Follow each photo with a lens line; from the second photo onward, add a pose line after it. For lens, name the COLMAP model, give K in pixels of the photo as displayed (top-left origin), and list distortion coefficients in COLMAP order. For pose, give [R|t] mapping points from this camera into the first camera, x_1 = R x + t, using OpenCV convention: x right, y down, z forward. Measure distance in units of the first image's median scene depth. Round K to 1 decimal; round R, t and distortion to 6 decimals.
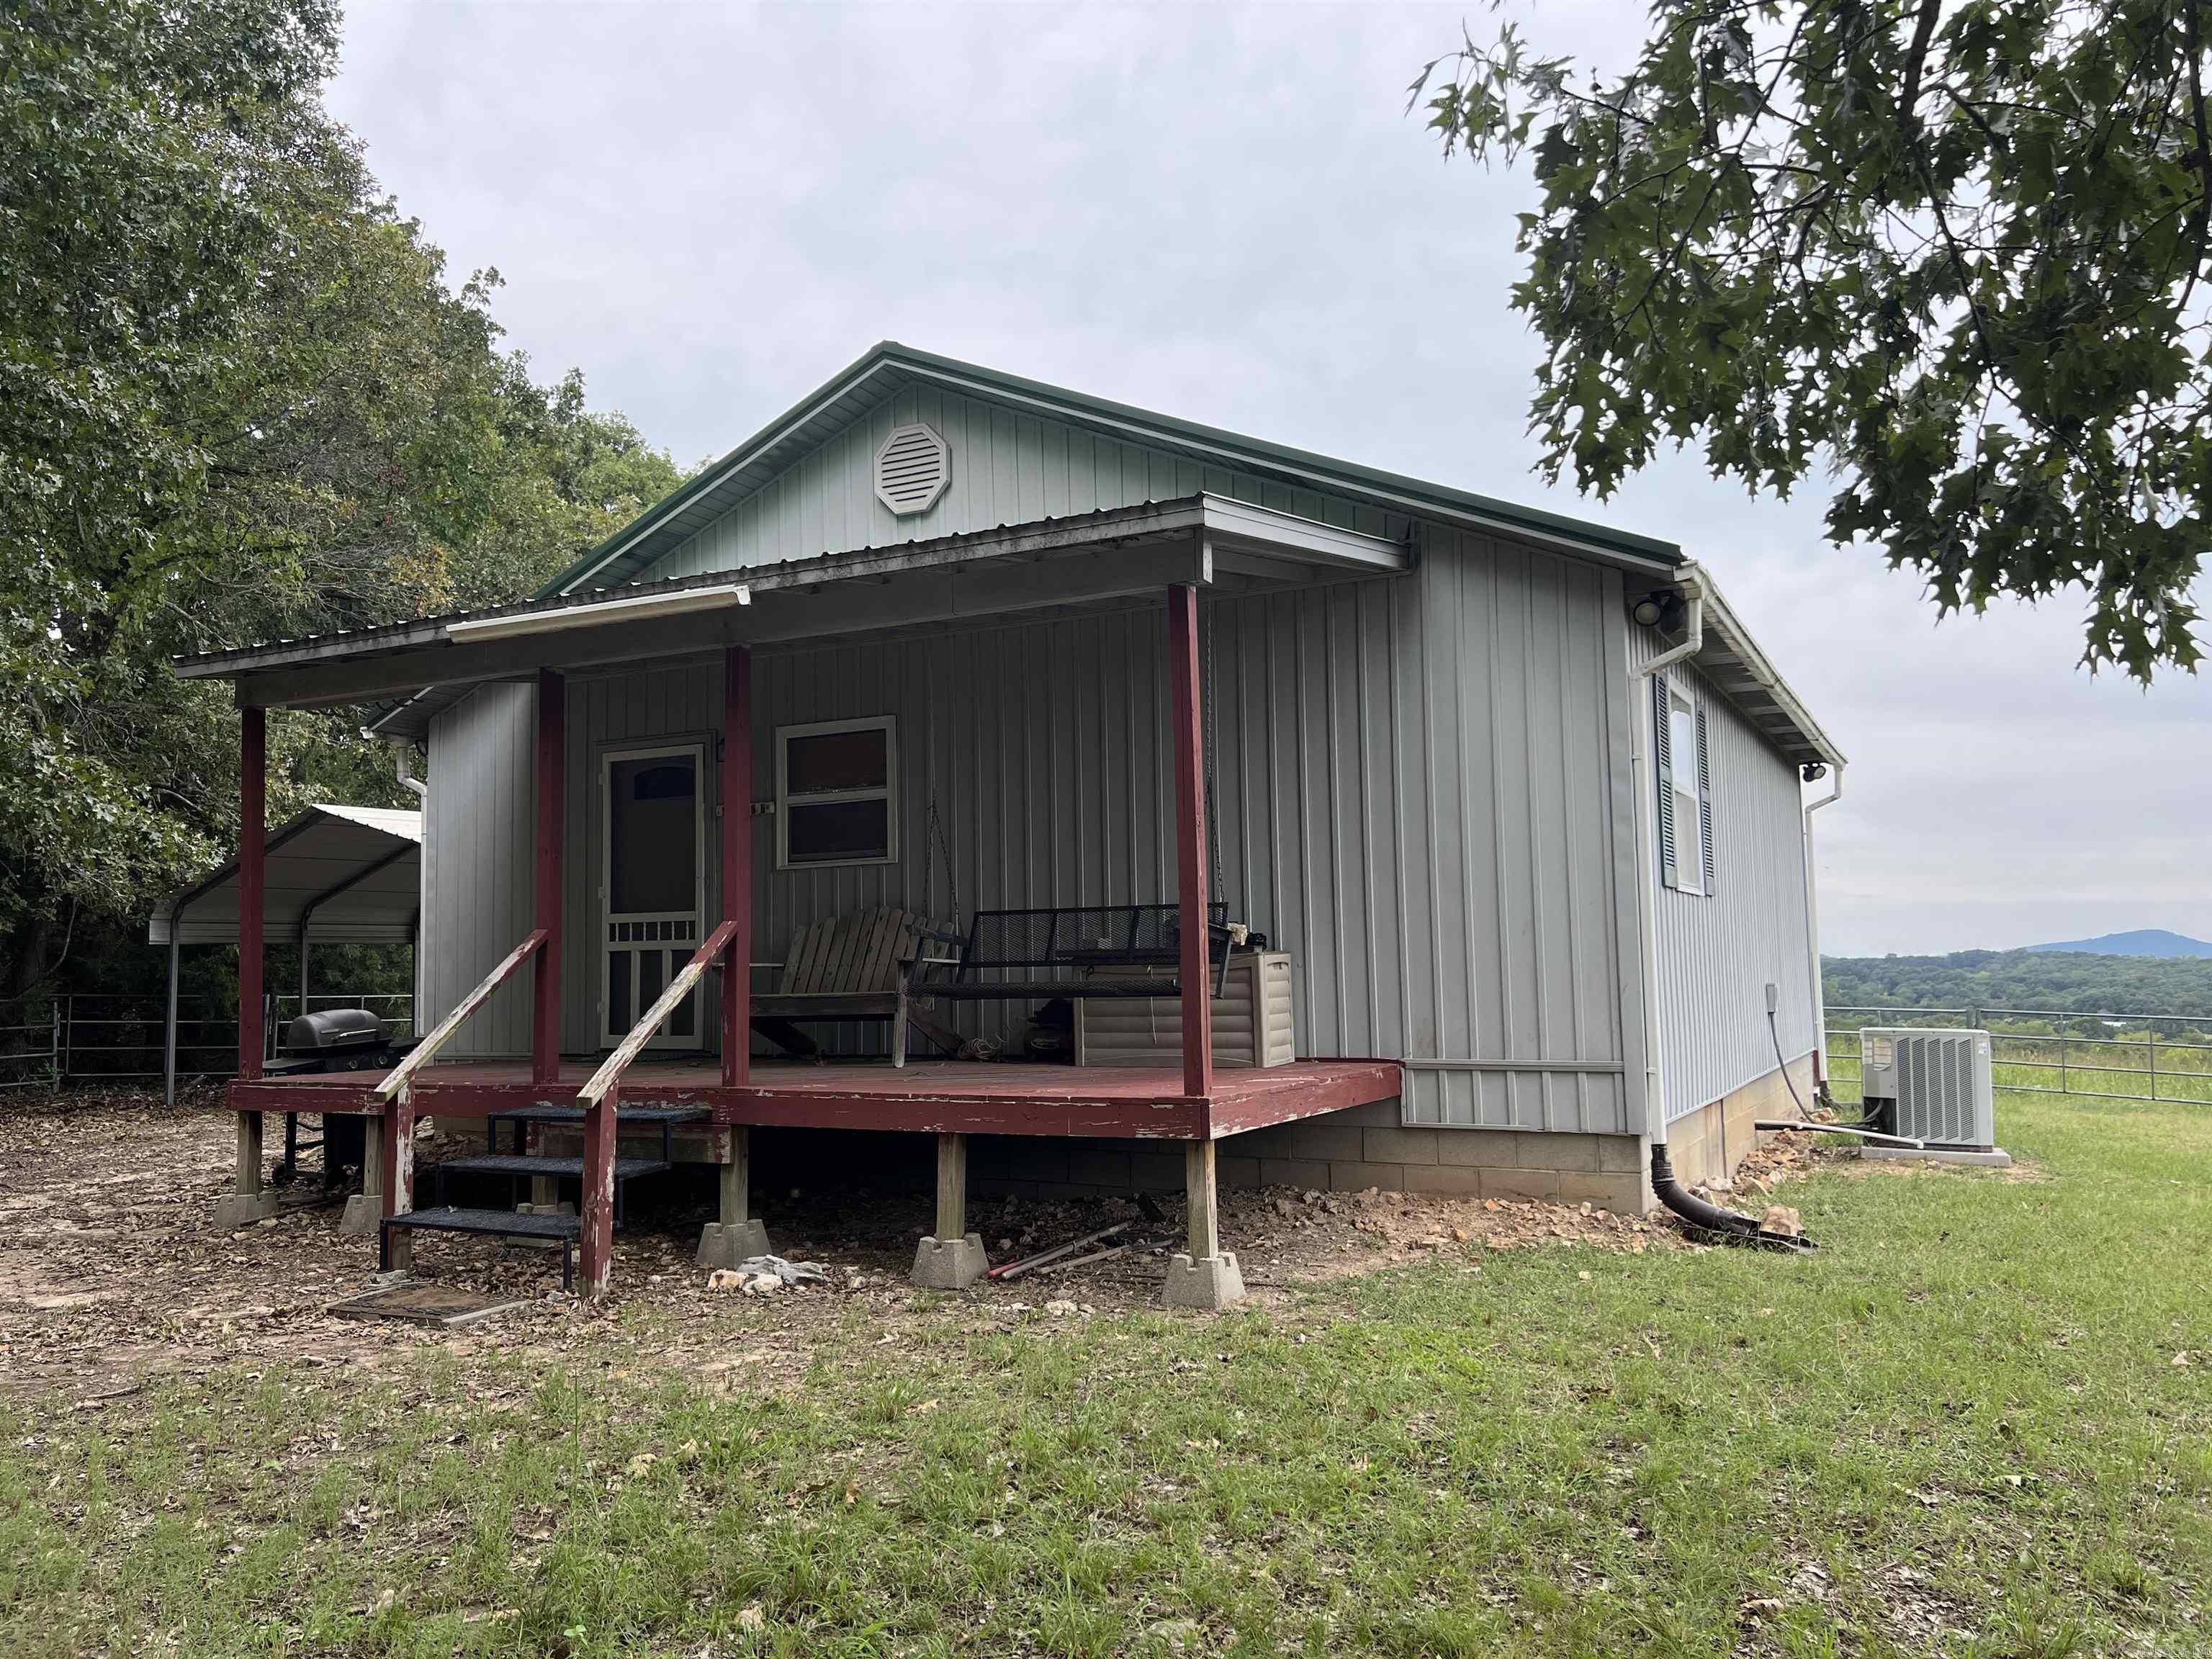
lens RADIAL K [[1672.6, 0, 1108.4], [0, 1672.6, 838.6], [0, 0, 1]] dist [0.056169, -0.065788]
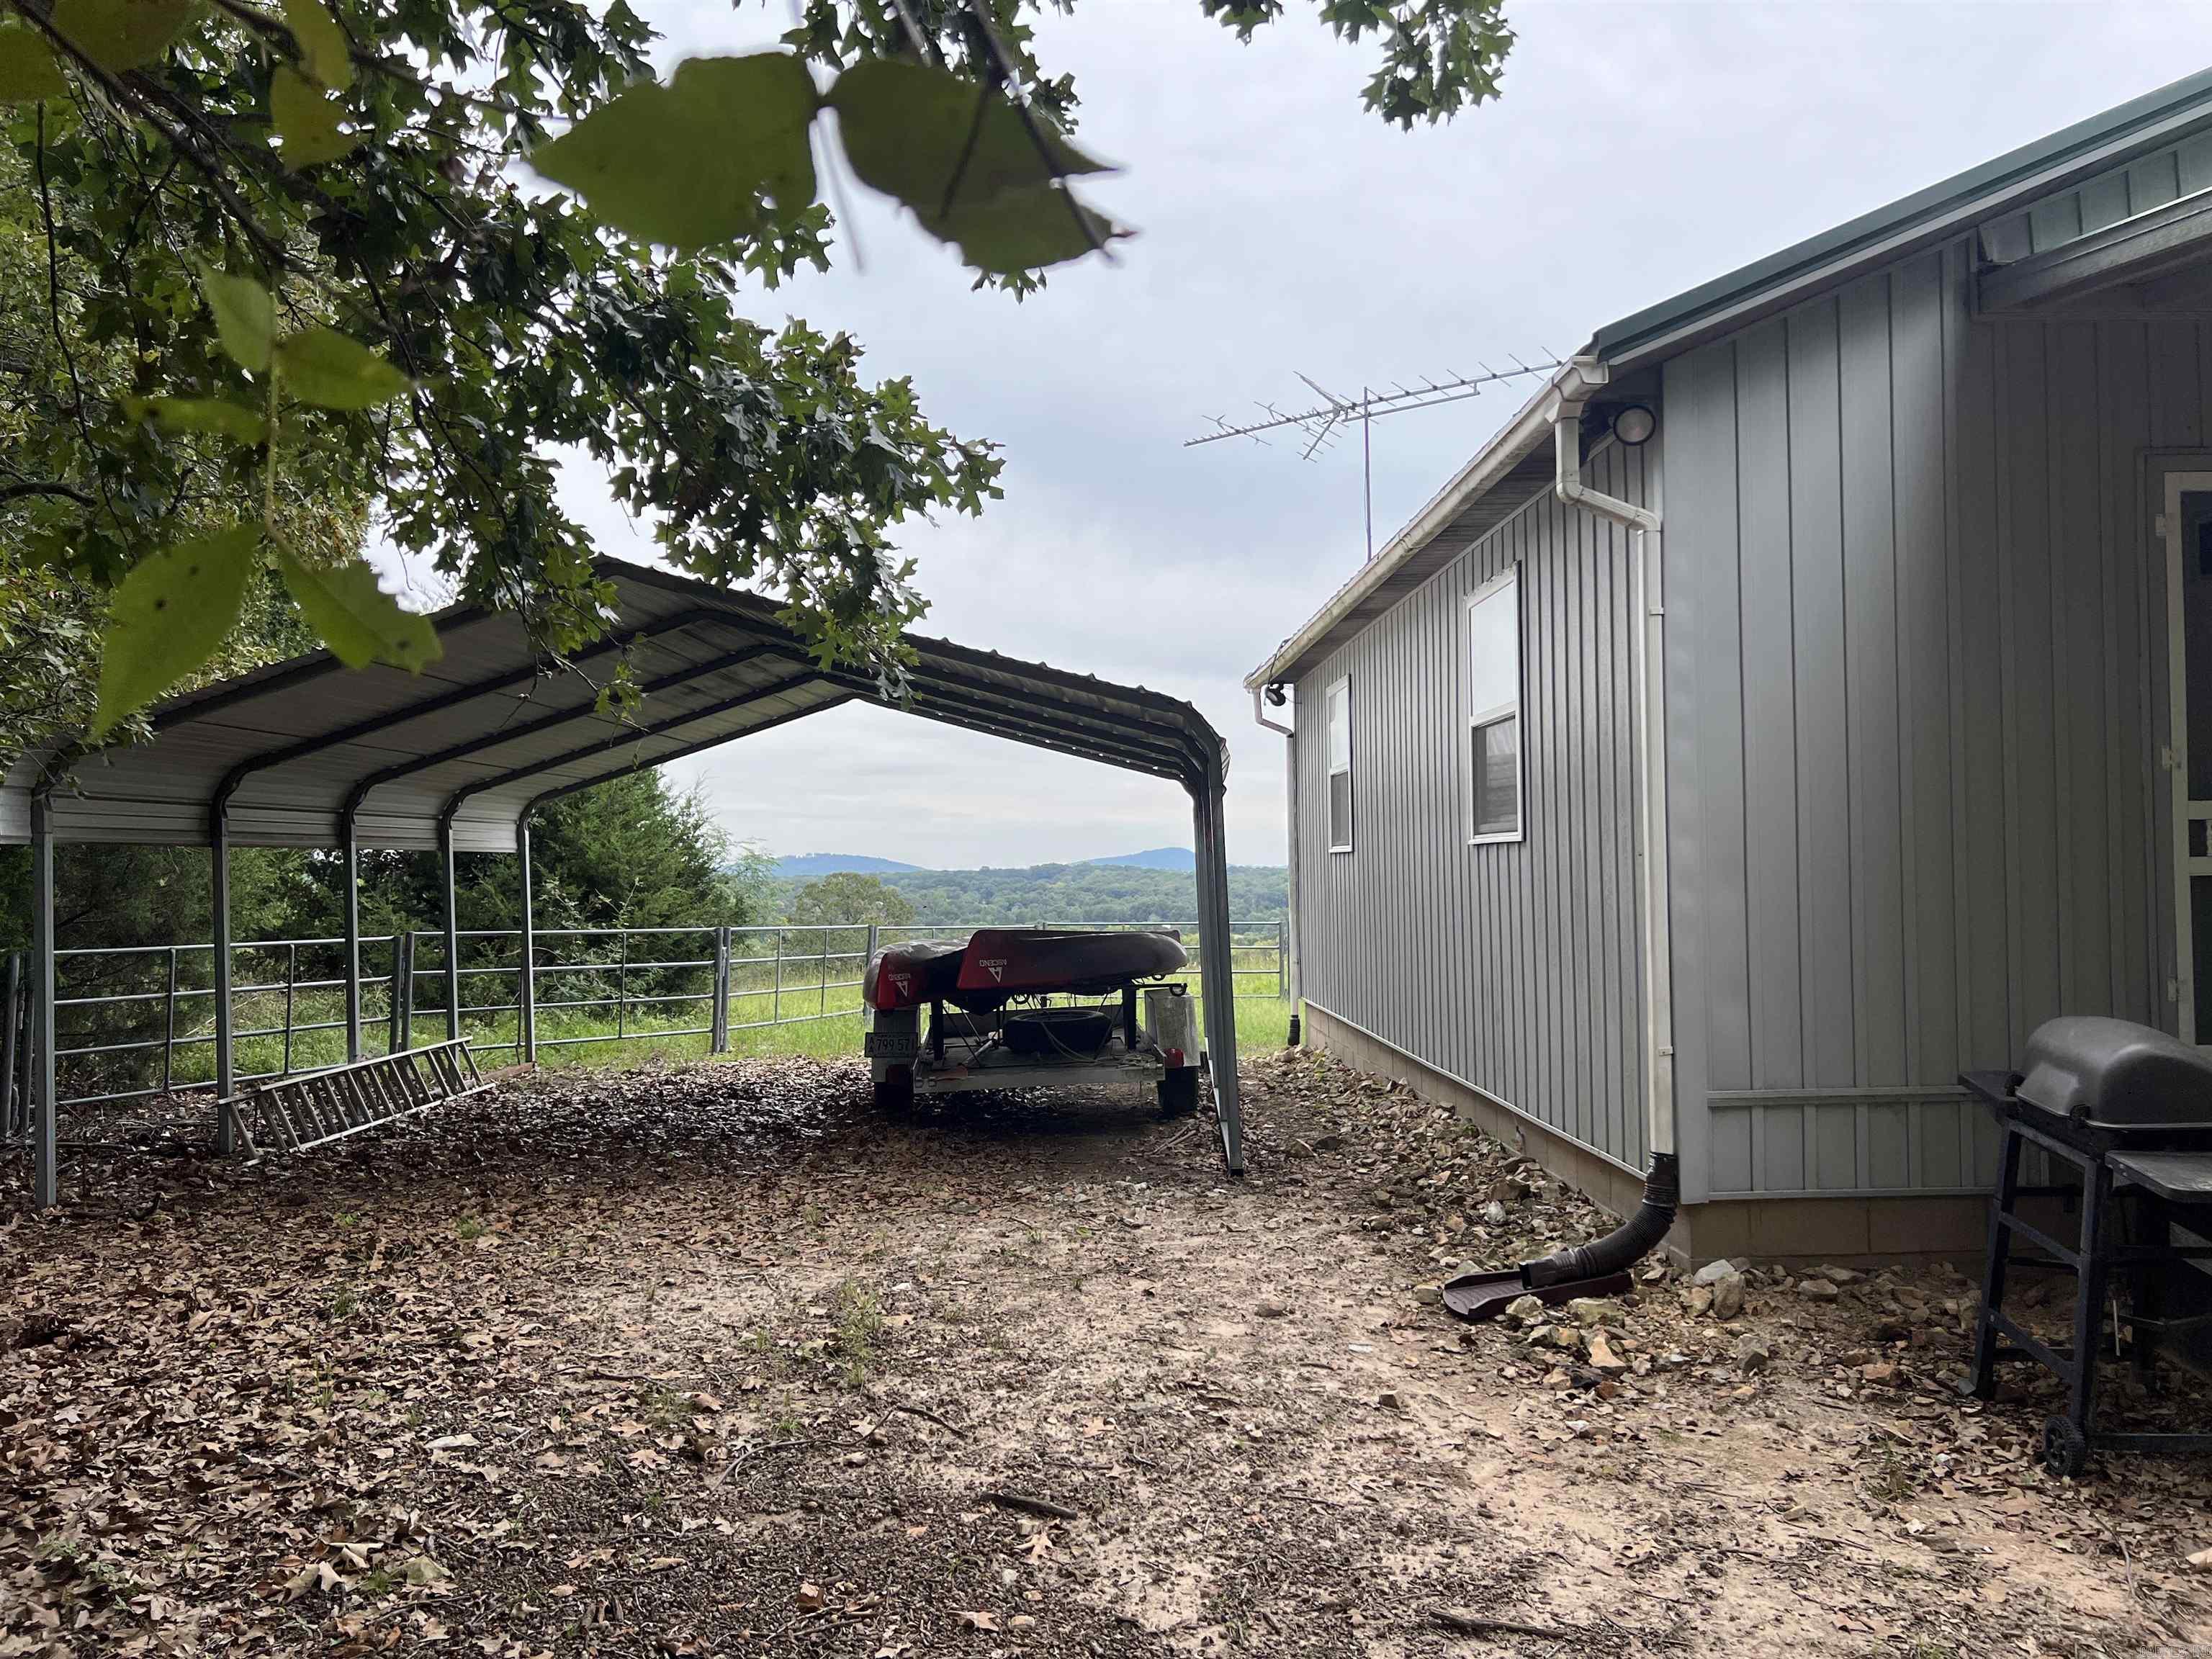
lens RADIAL K [[1672.6, 0, 1118.6], [0, 1672.6, 833.8], [0, 0, 1]] dist [0.056169, -0.065788]
pose [[0.868918, 0.015690, 0.494707, -0.821875], [-0.040279, 0.998424, 0.039082, 0.047916], [-0.493314, -0.053886, 0.868181, 0.726685]]
